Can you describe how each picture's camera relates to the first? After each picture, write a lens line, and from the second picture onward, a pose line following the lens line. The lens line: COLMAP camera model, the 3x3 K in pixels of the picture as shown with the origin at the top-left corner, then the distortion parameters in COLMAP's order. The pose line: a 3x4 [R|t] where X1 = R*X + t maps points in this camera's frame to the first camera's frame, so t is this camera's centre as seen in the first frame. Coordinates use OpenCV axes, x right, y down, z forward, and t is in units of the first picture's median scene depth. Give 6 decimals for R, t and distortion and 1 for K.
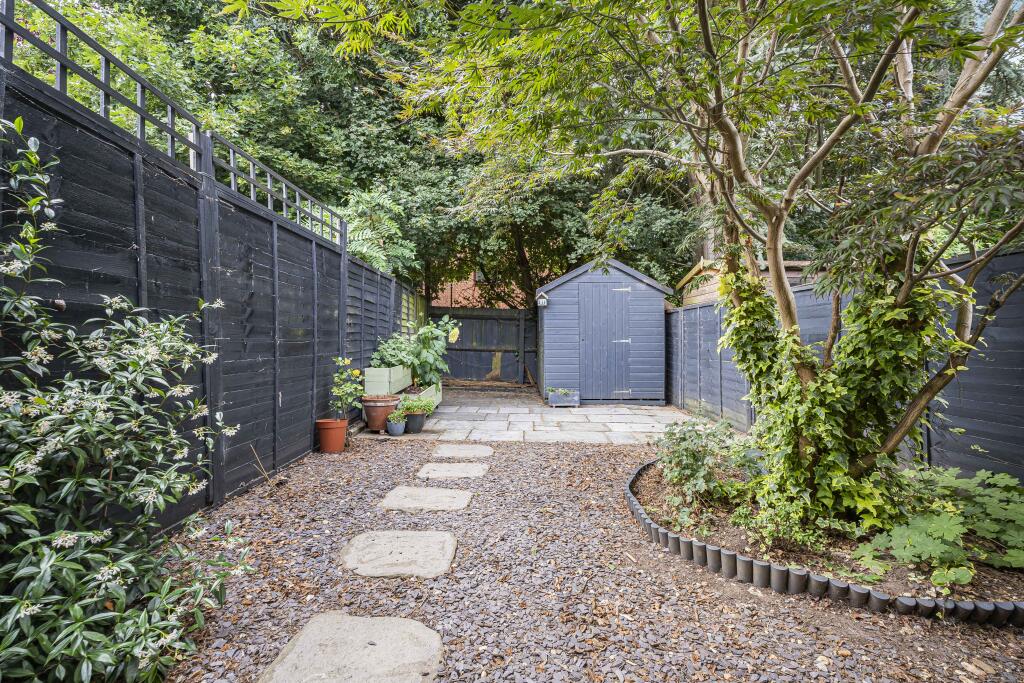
lens RADIAL K [[493.9, 0, 491.7], [0, 493.9, 343.6], [0, 0, 1]] dist [-0.005315, 0.005993]
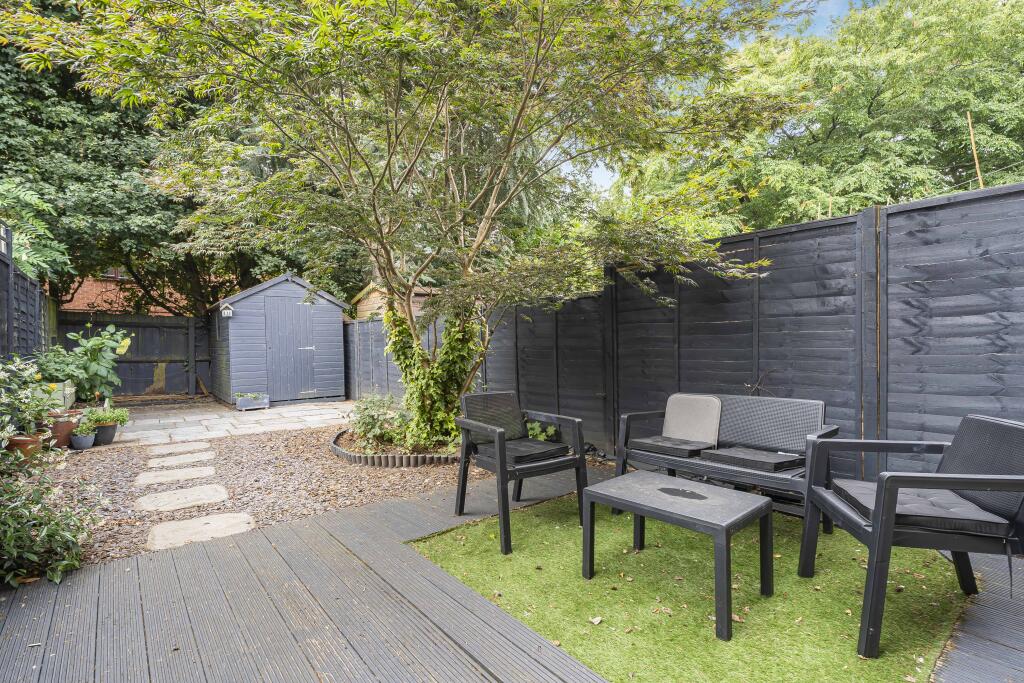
lens RADIAL K [[493.9, 0, 511.6], [0, 493.9, 343.7], [0, 0, 1]] dist [-0.005315, 0.005993]
pose [[0.776664, -0.017068, 0.629684, -0.299781], [0.023031, 0.999734, -0.001309, -0.010987], [-0.629494, 0.015519, 0.776850, -0.658830]]
